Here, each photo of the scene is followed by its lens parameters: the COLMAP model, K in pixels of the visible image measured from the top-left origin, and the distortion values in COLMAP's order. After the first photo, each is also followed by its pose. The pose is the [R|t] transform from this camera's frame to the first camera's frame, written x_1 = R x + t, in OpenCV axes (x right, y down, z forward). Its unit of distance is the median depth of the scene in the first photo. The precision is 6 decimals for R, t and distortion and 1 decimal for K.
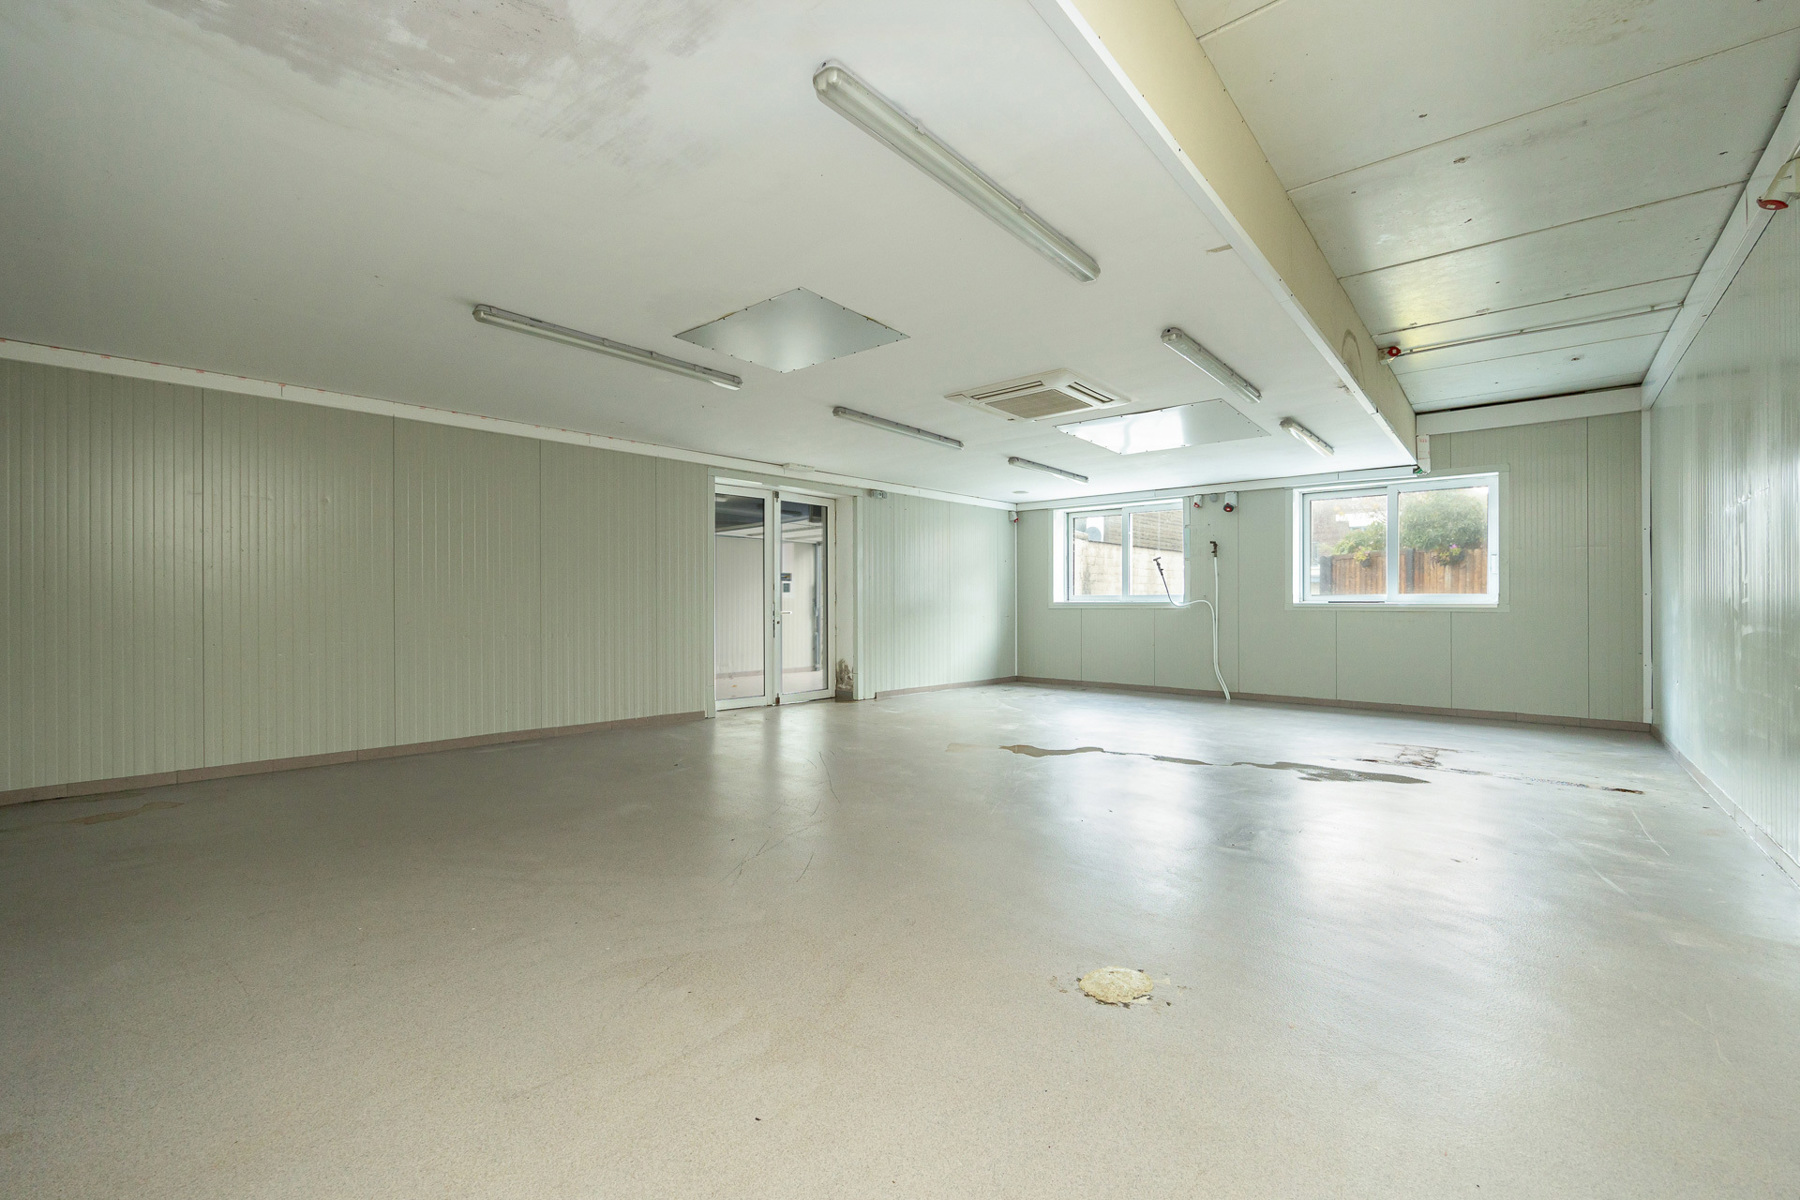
lens RADIAL K [[741.5, 0, 916.8], [0, 741.5, 603.7], [0, 0, 1]] dist [-0.000756, 0.000137]
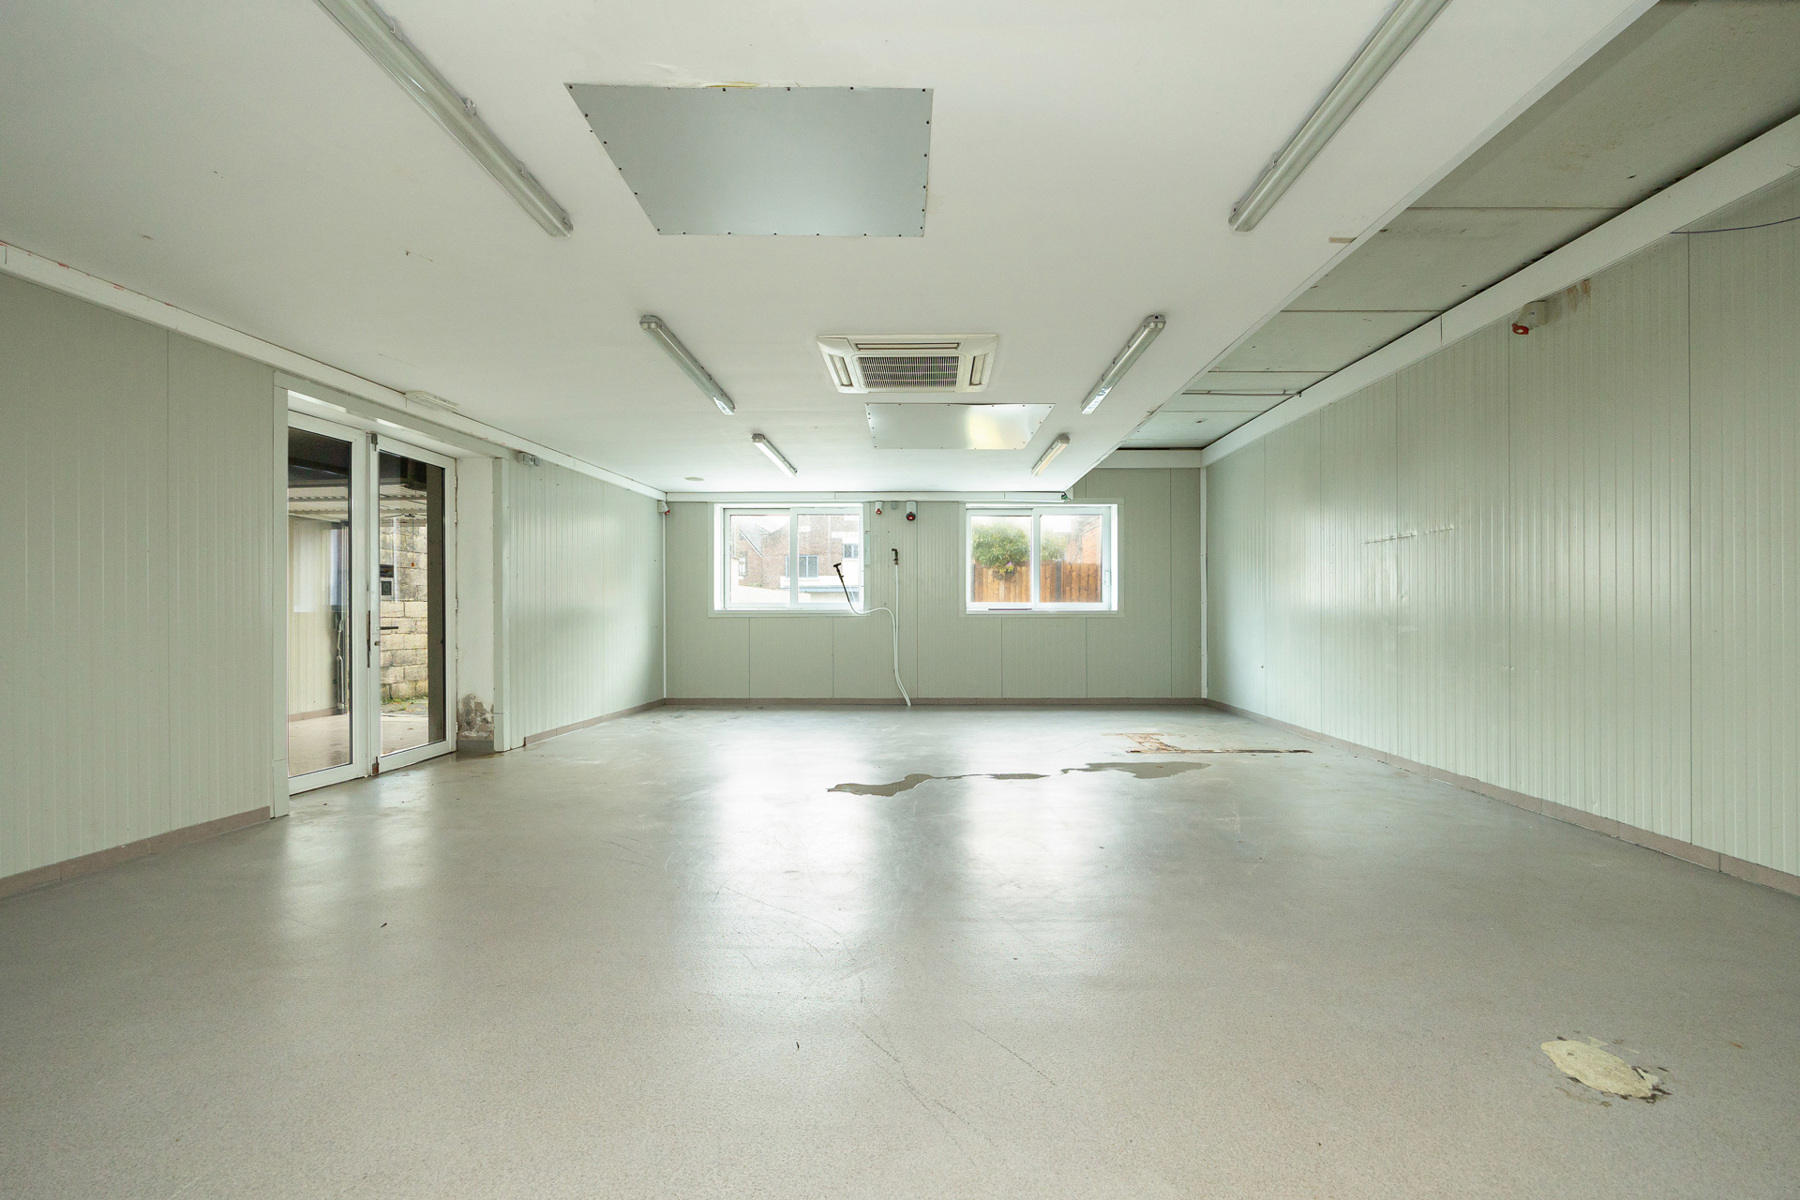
lens RADIAL K [[741.5, 0, 916.8], [0, 741.5, 603.7], [0, 0, 1]] dist [-0.000756, 0.000137]
pose [[0.773078, 0.004085, 0.634297, -0.214430], [0.003229, 0.999941, -0.010376, 0.000265], [-0.634302, 0.010069, 0.773019, 0.212170]]
